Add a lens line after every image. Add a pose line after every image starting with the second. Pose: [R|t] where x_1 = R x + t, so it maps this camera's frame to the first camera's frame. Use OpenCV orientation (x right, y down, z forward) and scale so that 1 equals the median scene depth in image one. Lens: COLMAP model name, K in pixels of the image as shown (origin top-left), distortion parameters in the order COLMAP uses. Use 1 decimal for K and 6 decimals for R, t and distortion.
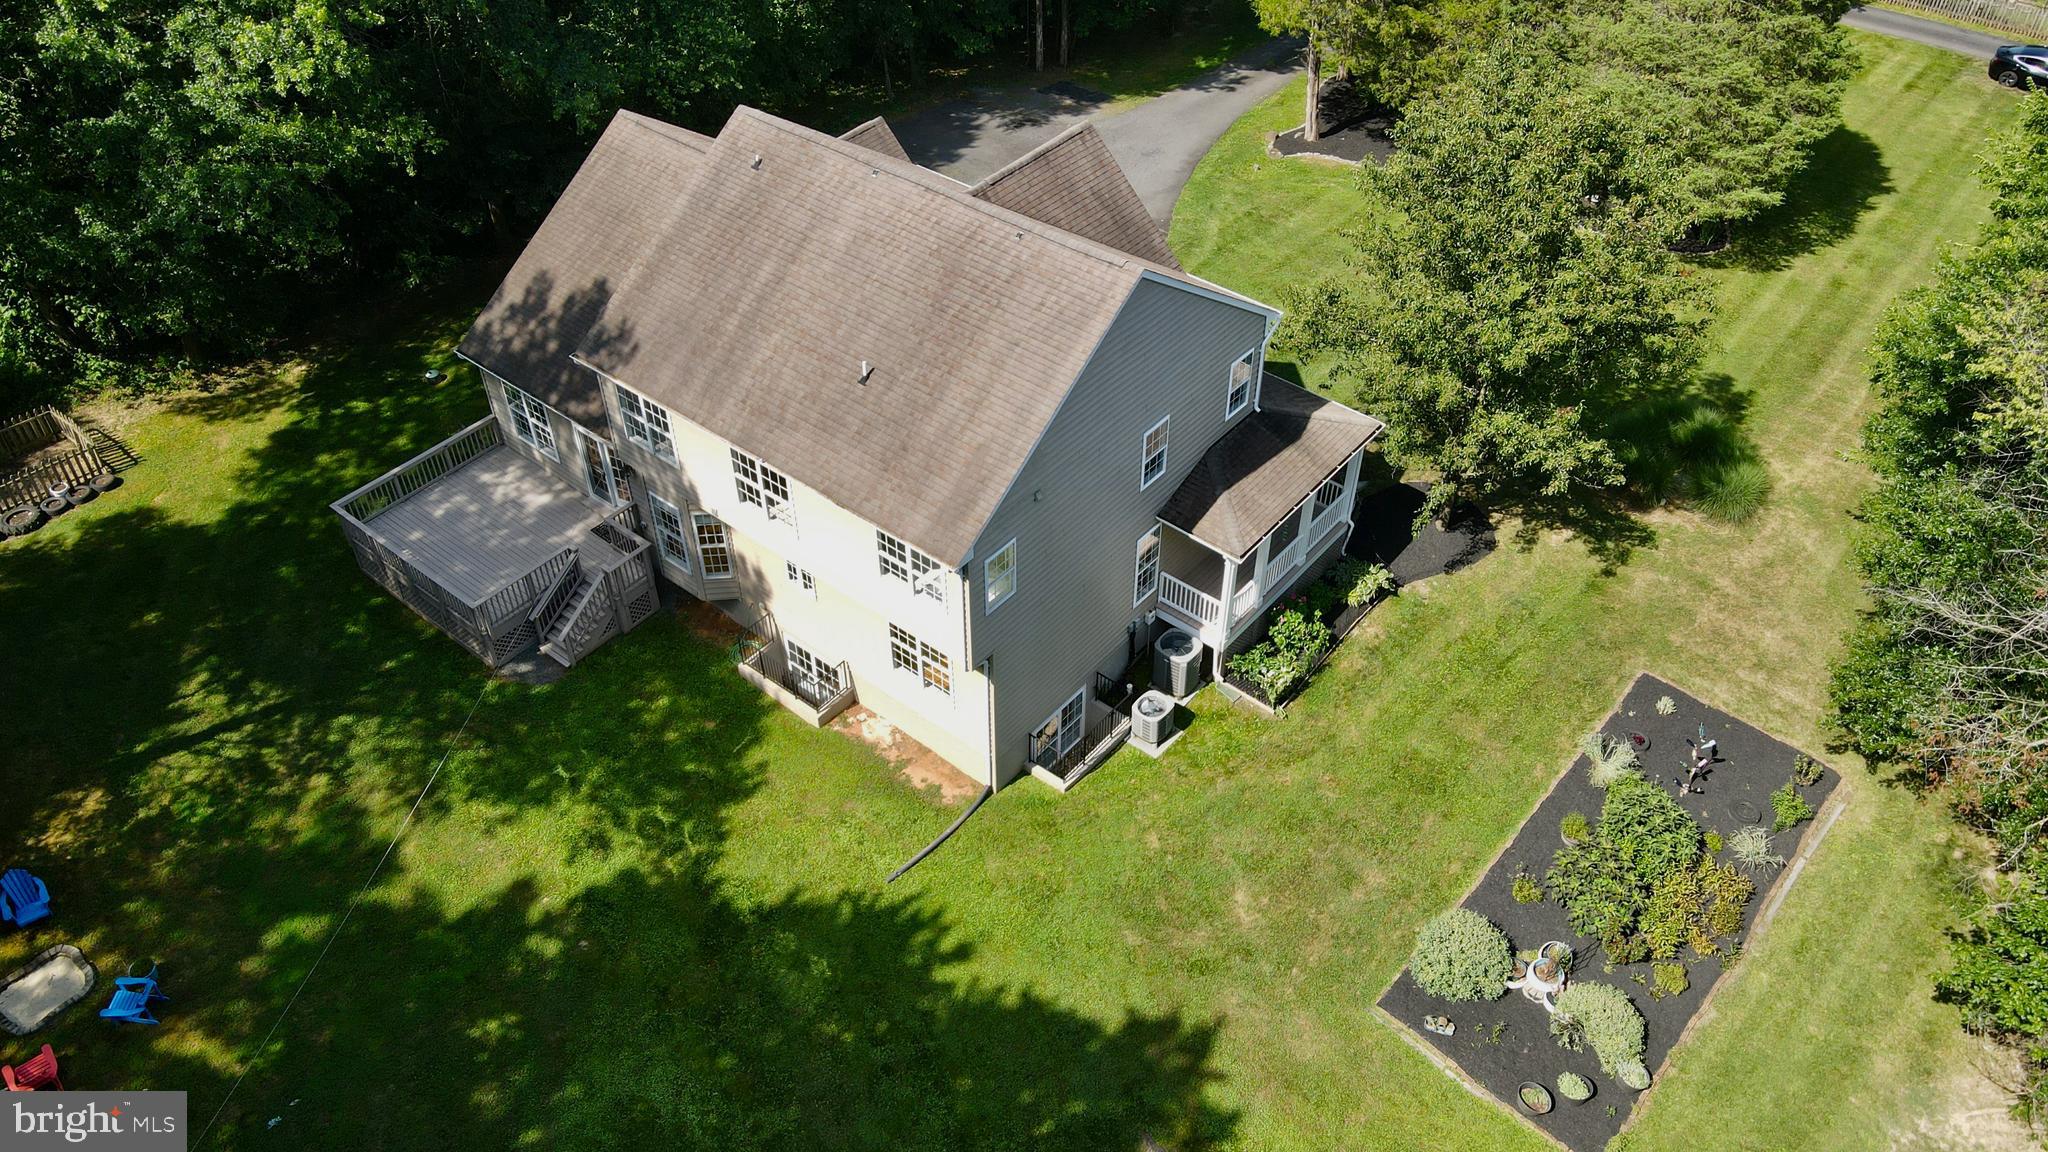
lens RADIAL K [[1533.4, 0, 1020.2], [0, 1533.4, 604.0], [0, 0, 1]] dist [0.002694, 0.005229]
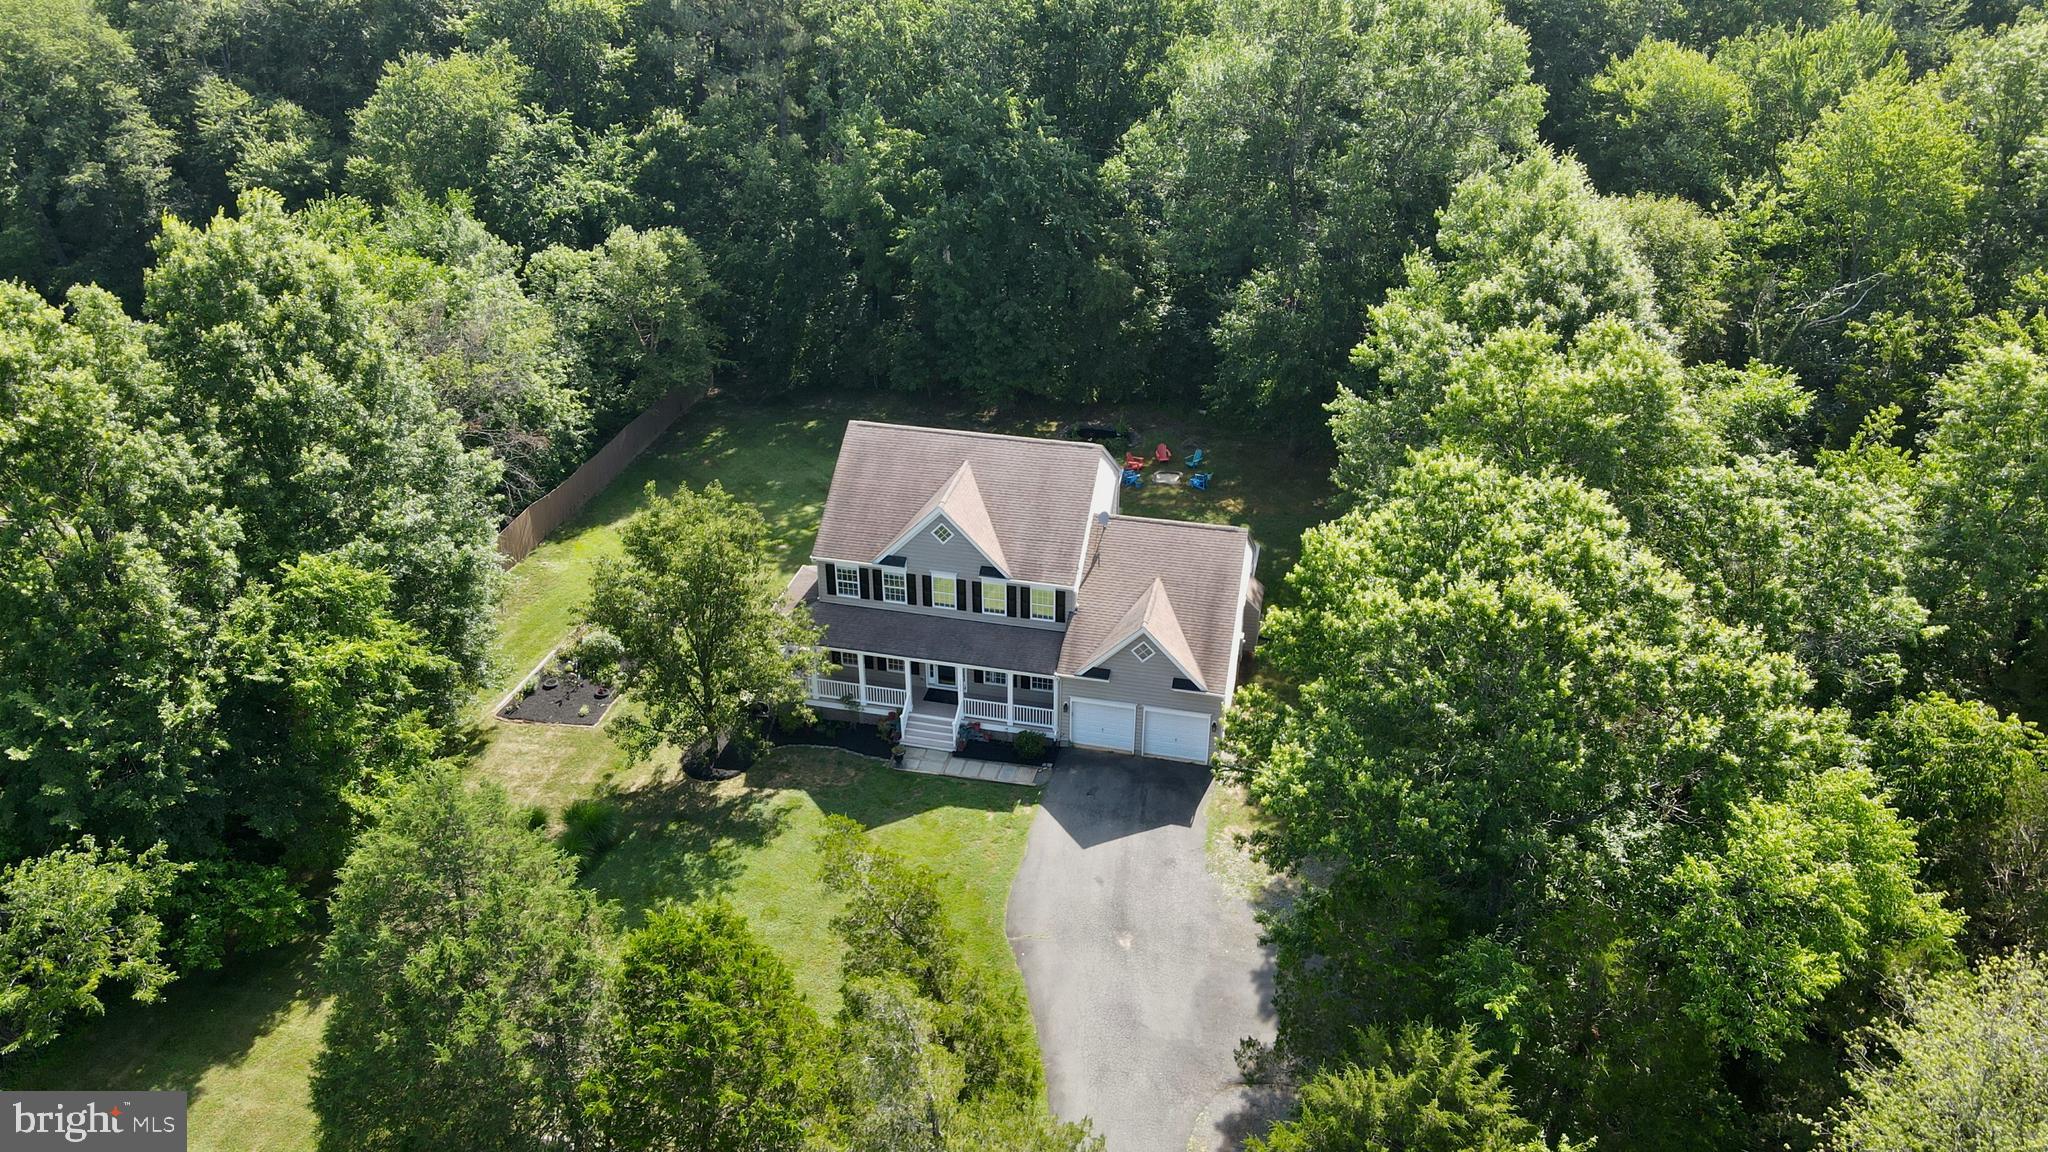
lens RADIAL K [[1526.1, 0, 1022.9], [0, 1526.1, 603.9], [0, 0, 1]] dist [-0.003559, 0.005000]
pose [[-0.898190, 0.231110, -0.373956, 0.609505], [-0.300382, 0.298453, 0.905923, -1.814888], [0.320976, 0.926020, -0.198646, 1.436045]]
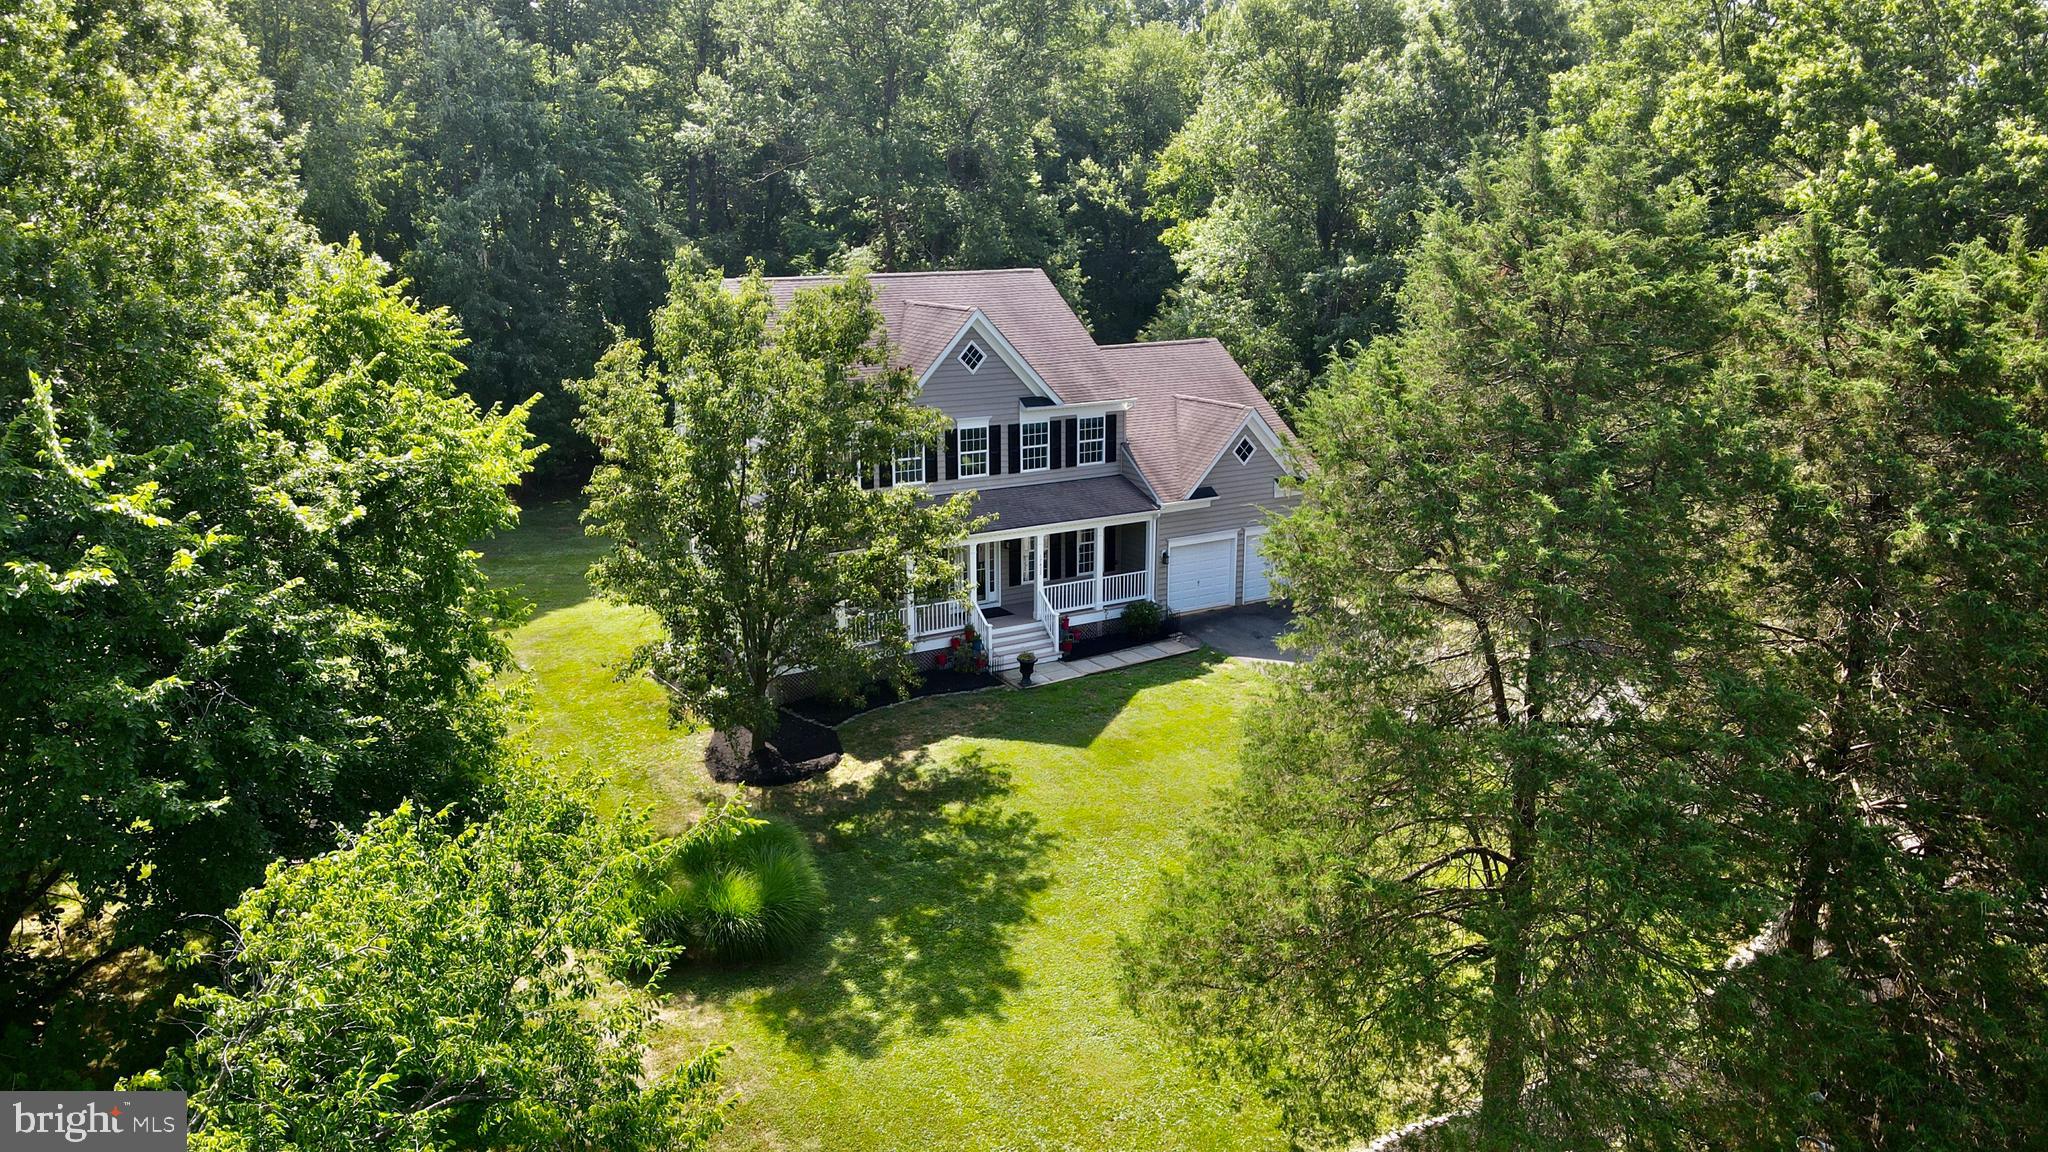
lens RADIAL K [[1526.1, 0, 1022.9], [0, 1526.1, 603.9], [0, 0, 1]] dist [-0.003559, 0.005000]
pose [[-0.331997, 0.247489, -0.910235, 1.183564], [-0.648532, 0.640831, 0.410783, -0.672732], [0.684971, 0.726695, -0.052249, 1.232279]]
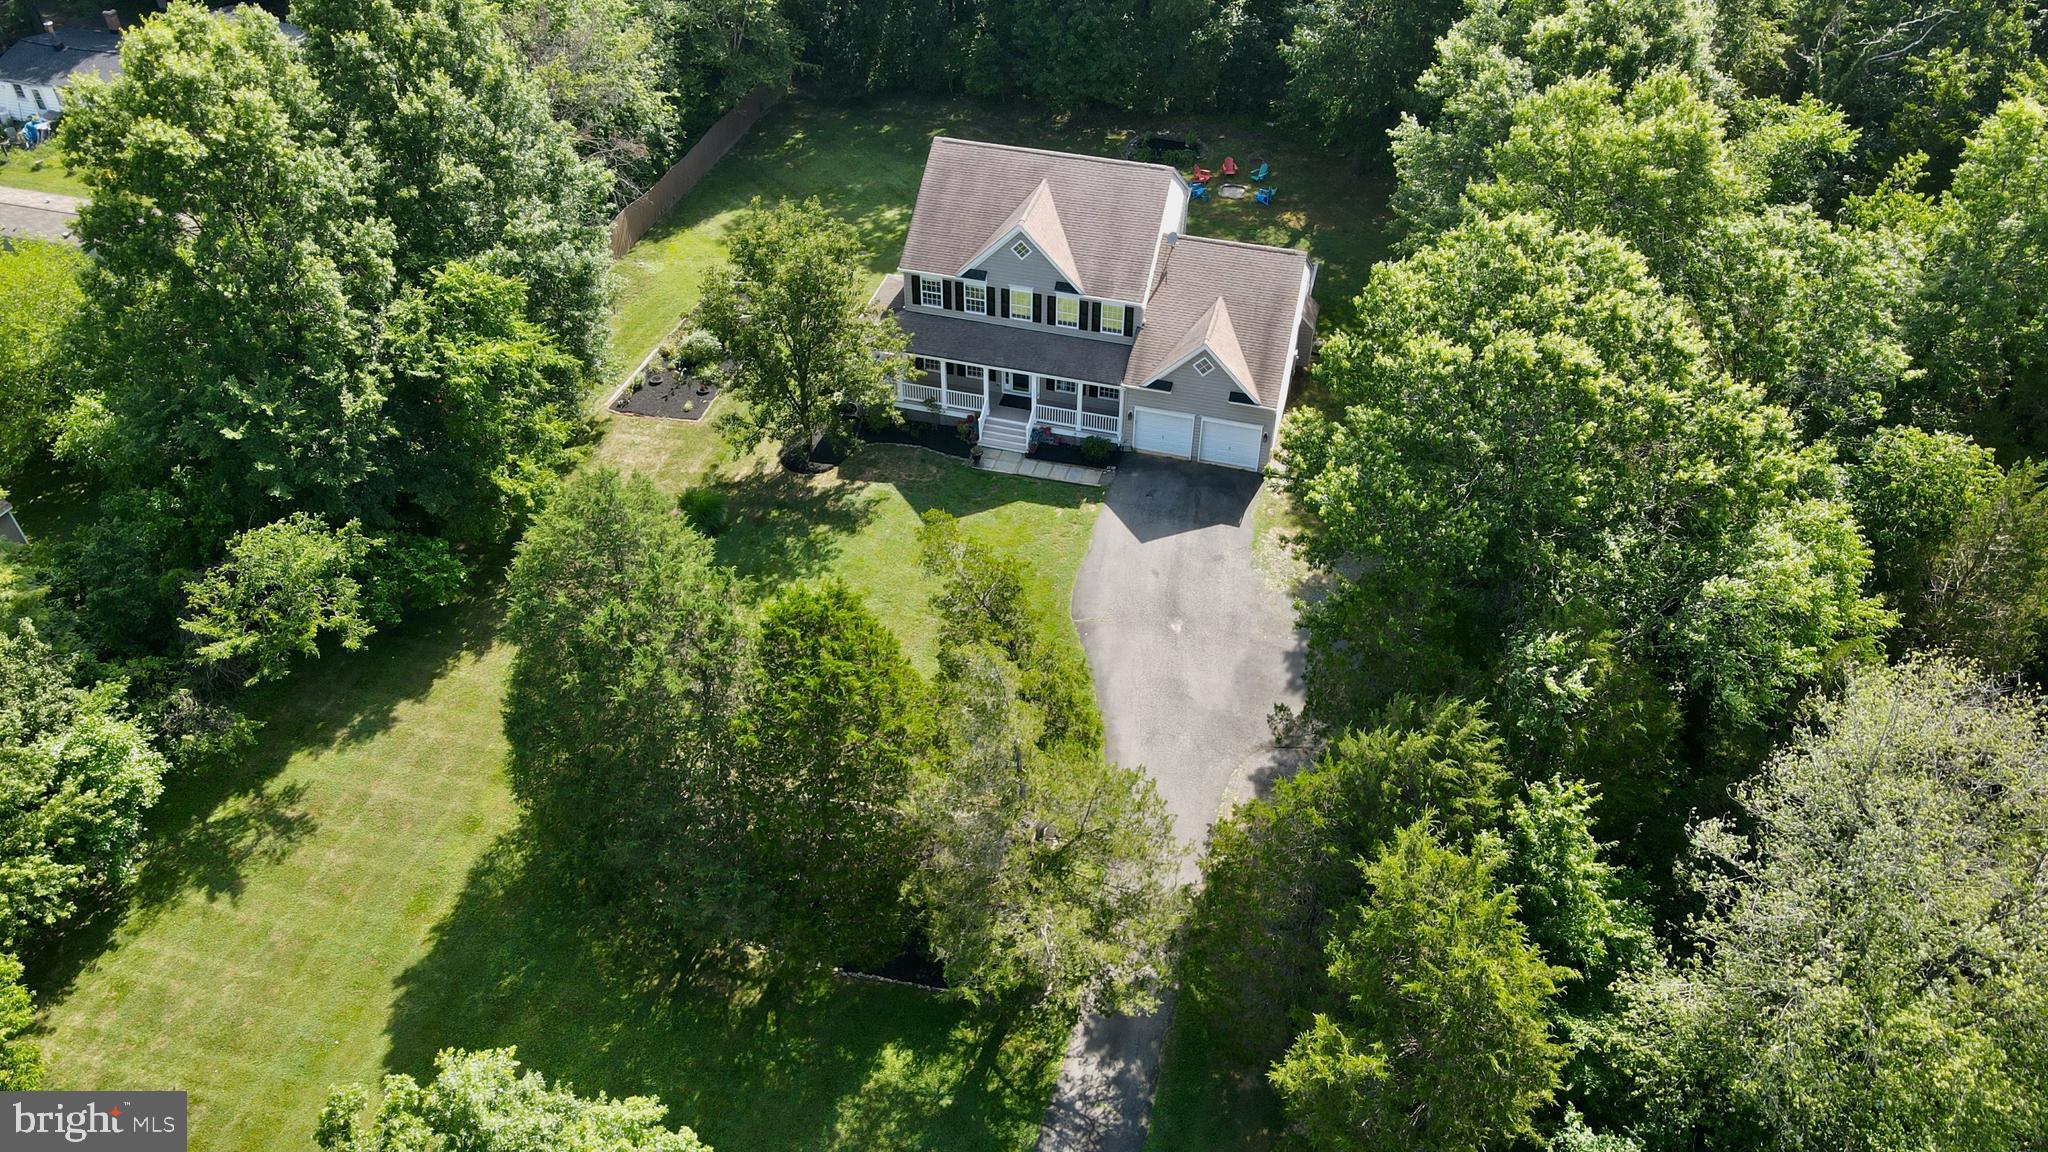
lens RADIAL K [[1498.7, 0, 1025.0], [0, 1498.7, 614.1], [0, 0, 1]] dist [-0.005546, -0.078310]
pose [[-0.915930, 0.275239, -0.292088, 0.674727], [-0.276357, 0.095220, 0.956326, -1.942595], [0.291031, 0.956649, -0.011151, 1.434782]]
